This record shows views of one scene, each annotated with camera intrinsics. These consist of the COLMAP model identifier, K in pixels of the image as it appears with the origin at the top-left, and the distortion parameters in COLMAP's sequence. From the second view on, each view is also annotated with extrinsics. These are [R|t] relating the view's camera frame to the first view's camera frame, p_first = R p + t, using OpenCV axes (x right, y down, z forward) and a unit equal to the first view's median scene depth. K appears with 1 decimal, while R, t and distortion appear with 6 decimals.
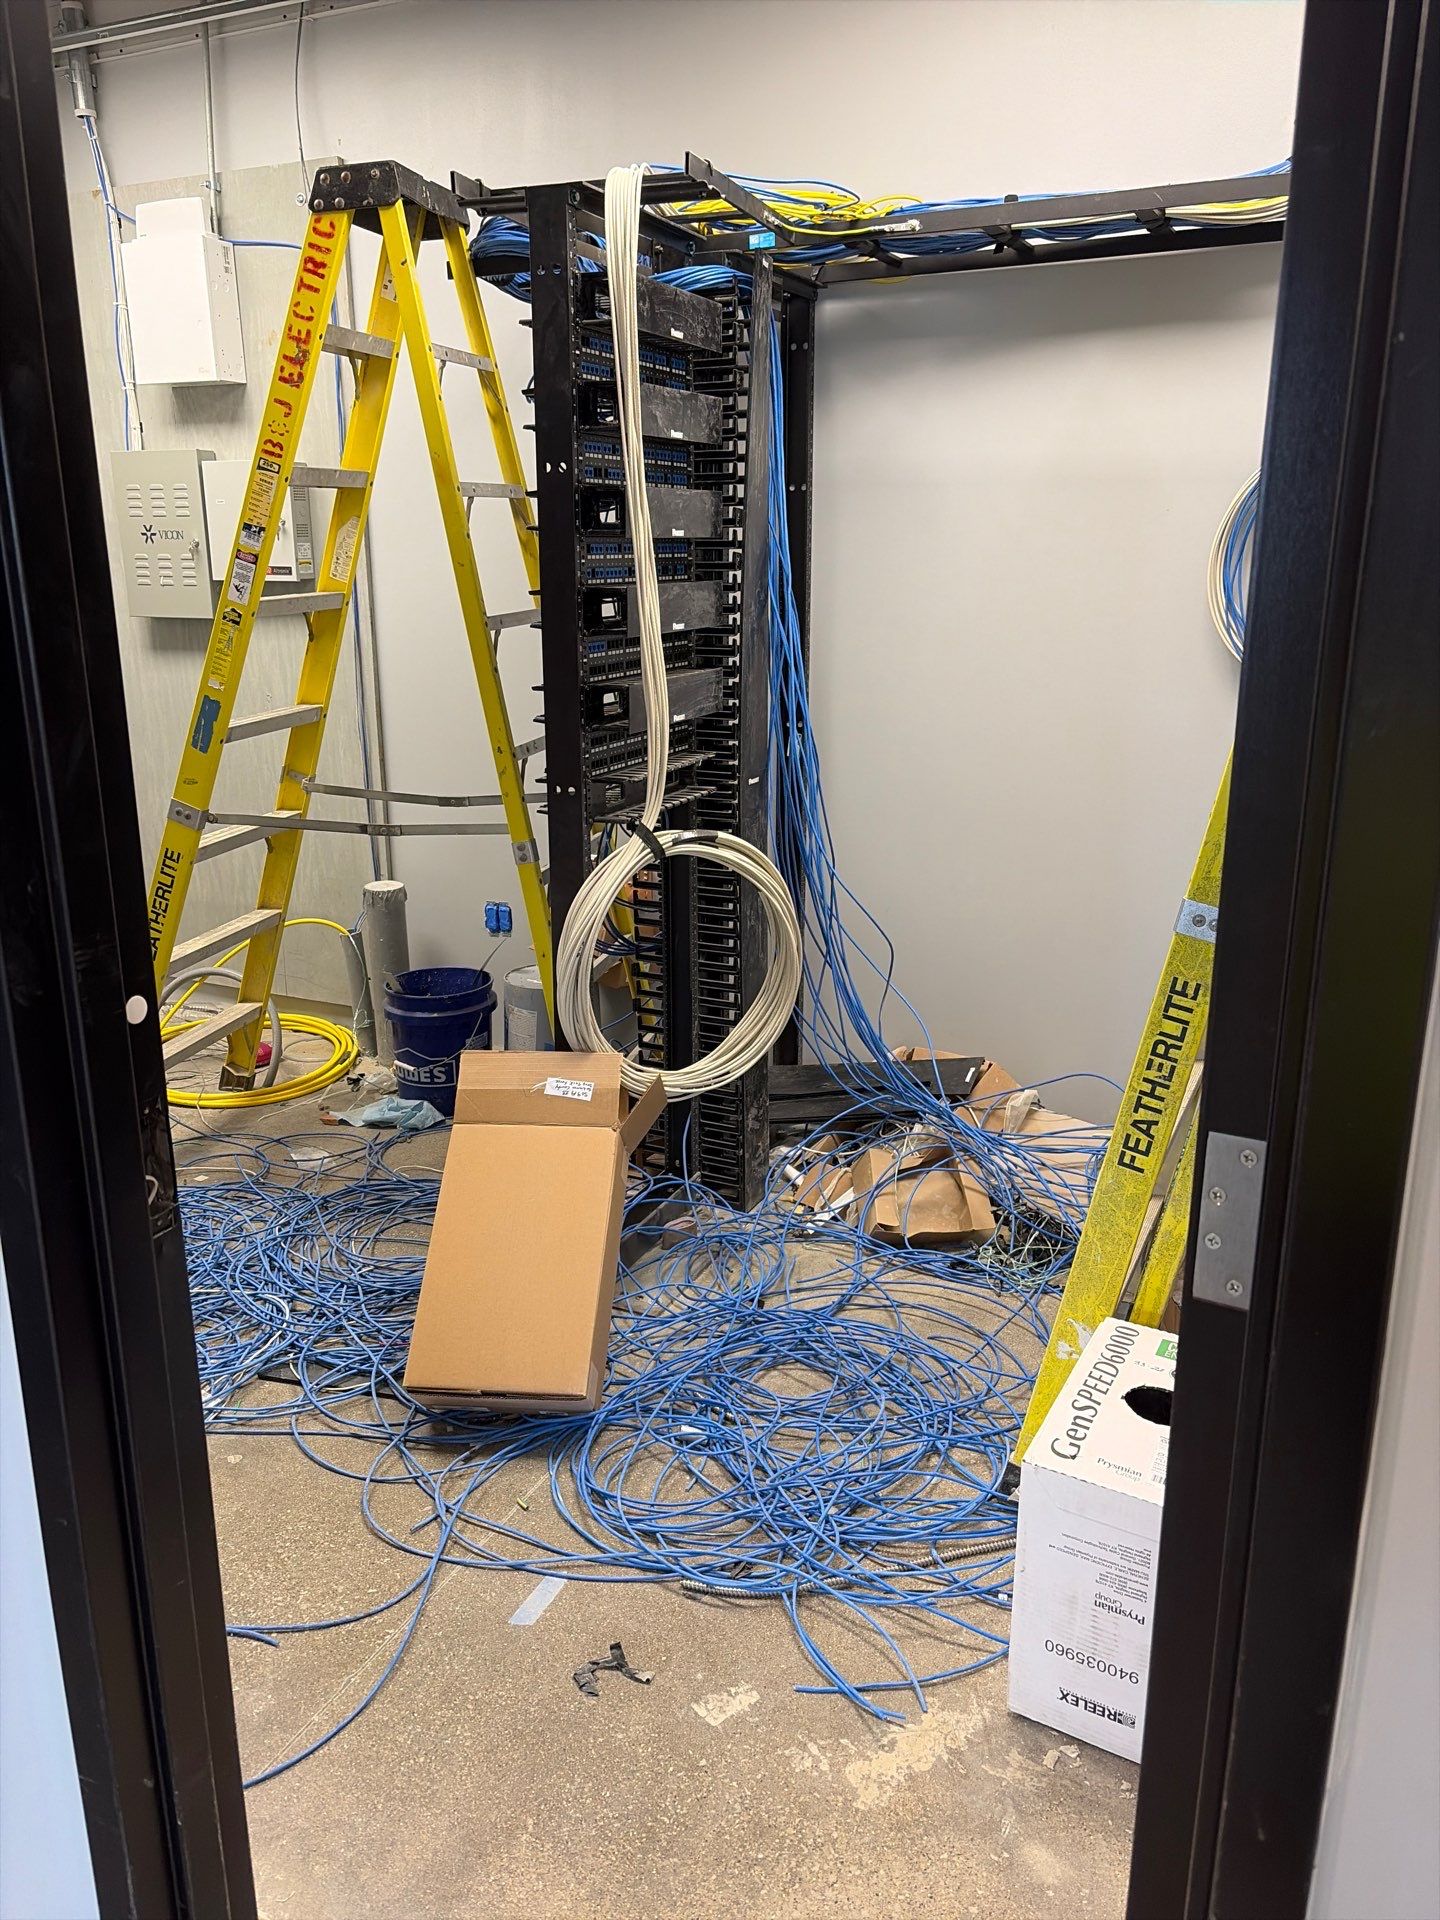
lens RADIAL K [[1420.5, 0, 725.4], [0, 1420.5, 968.0], [0, 0, 1]] dist [0.054108, -0.051811]
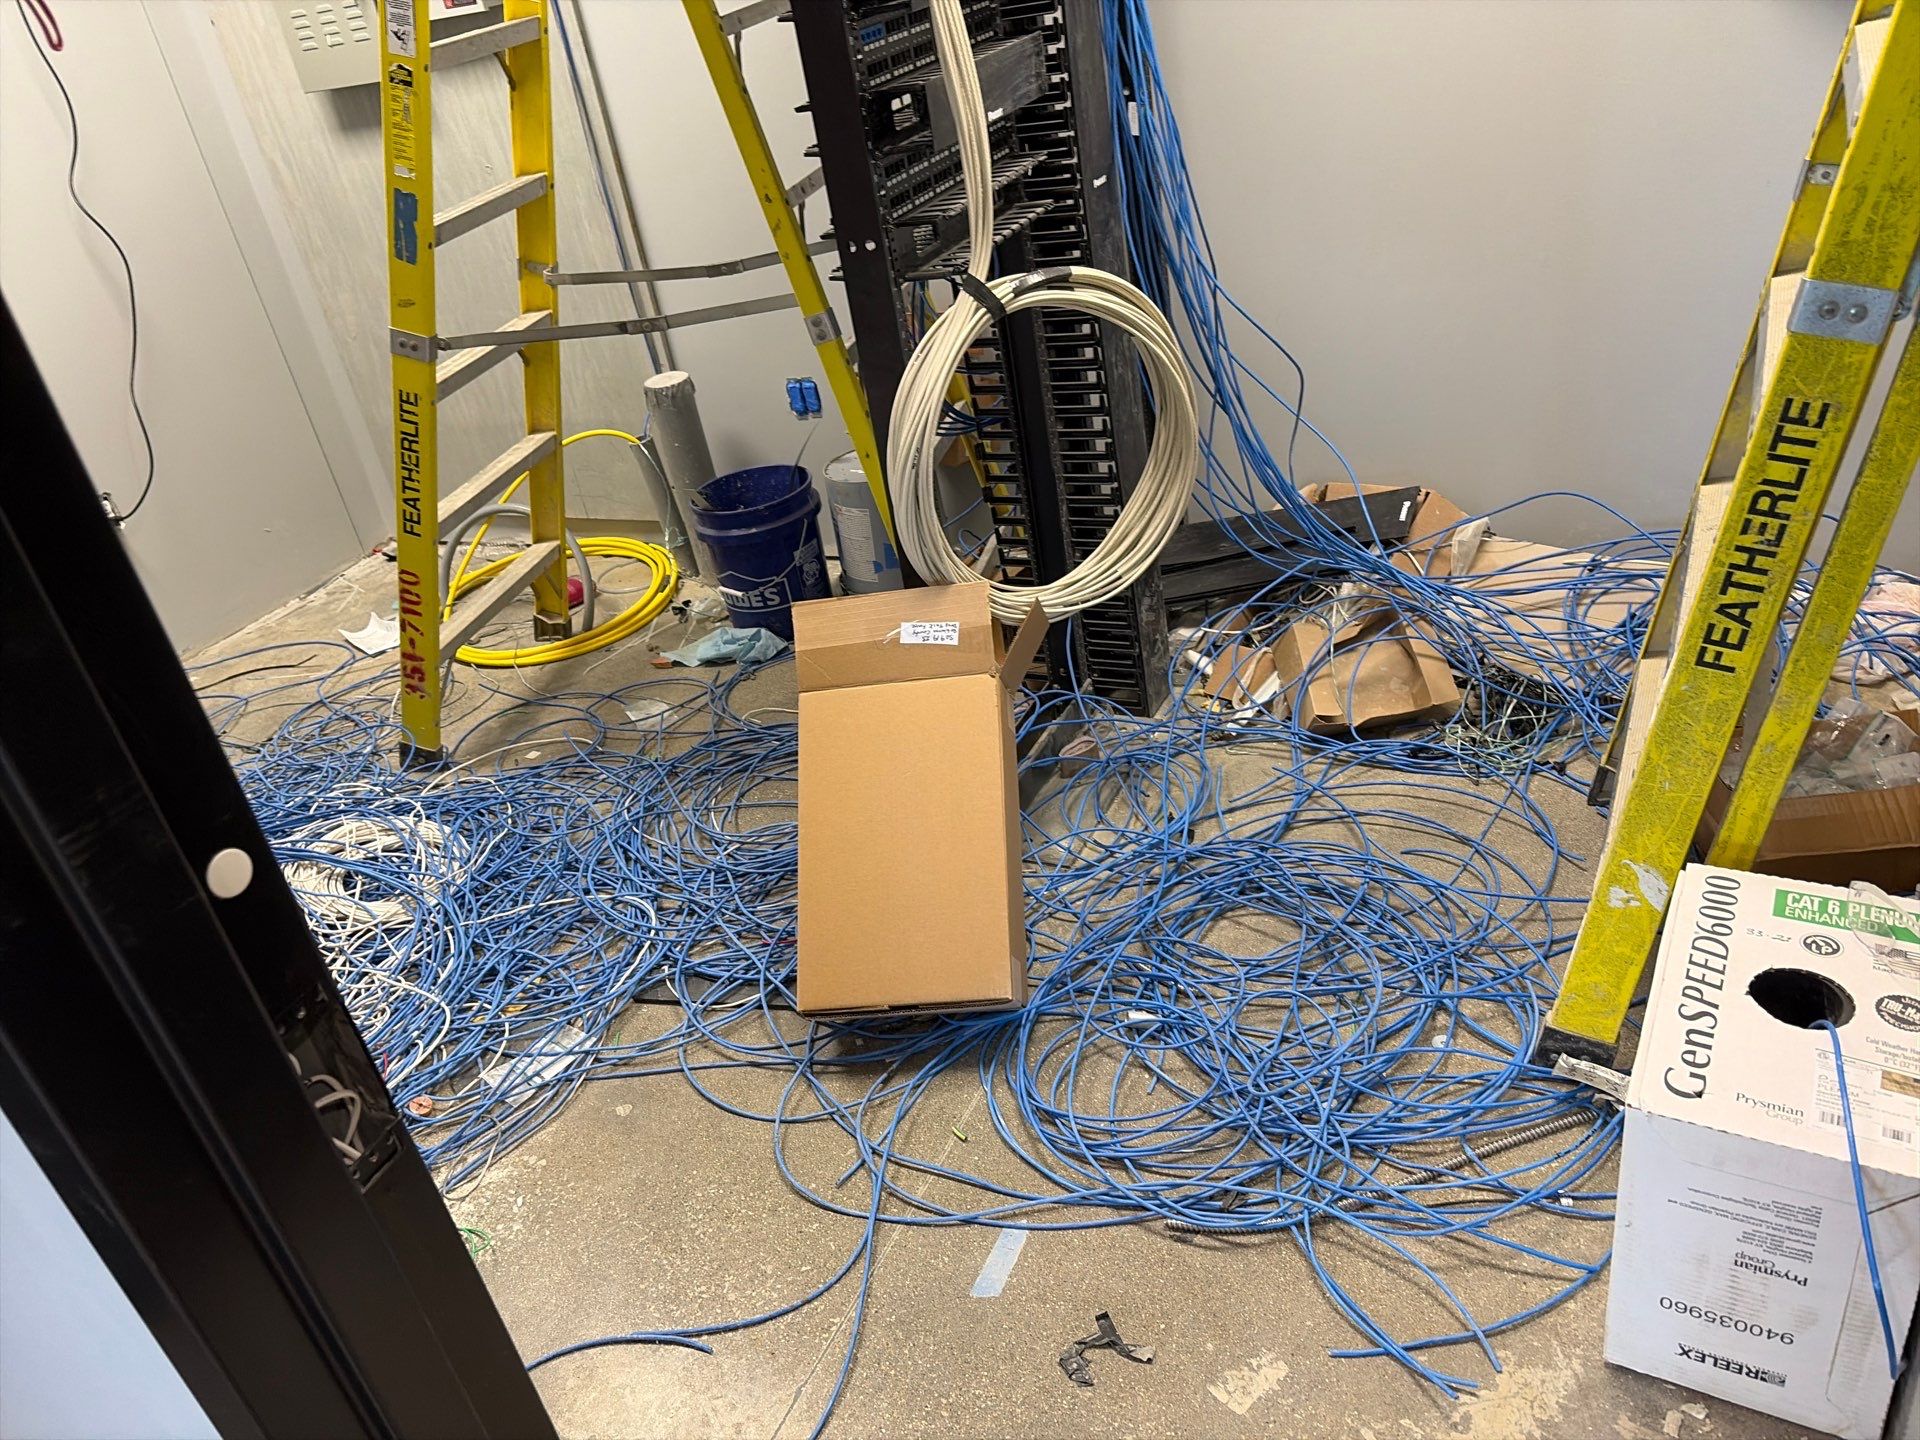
lens RADIAL K [[1420.5, 0, 945.5], [0, 1420.5, 717.7], [0, 0, 1]] dist [0.054108, -0.051811]
pose [[0.985672, -0.136060, -0.099693, -0.026915], [0.155976, 0.960211, 0.231658, -0.052515], [0.064207, -0.243889, 0.967675, 0.203642]]
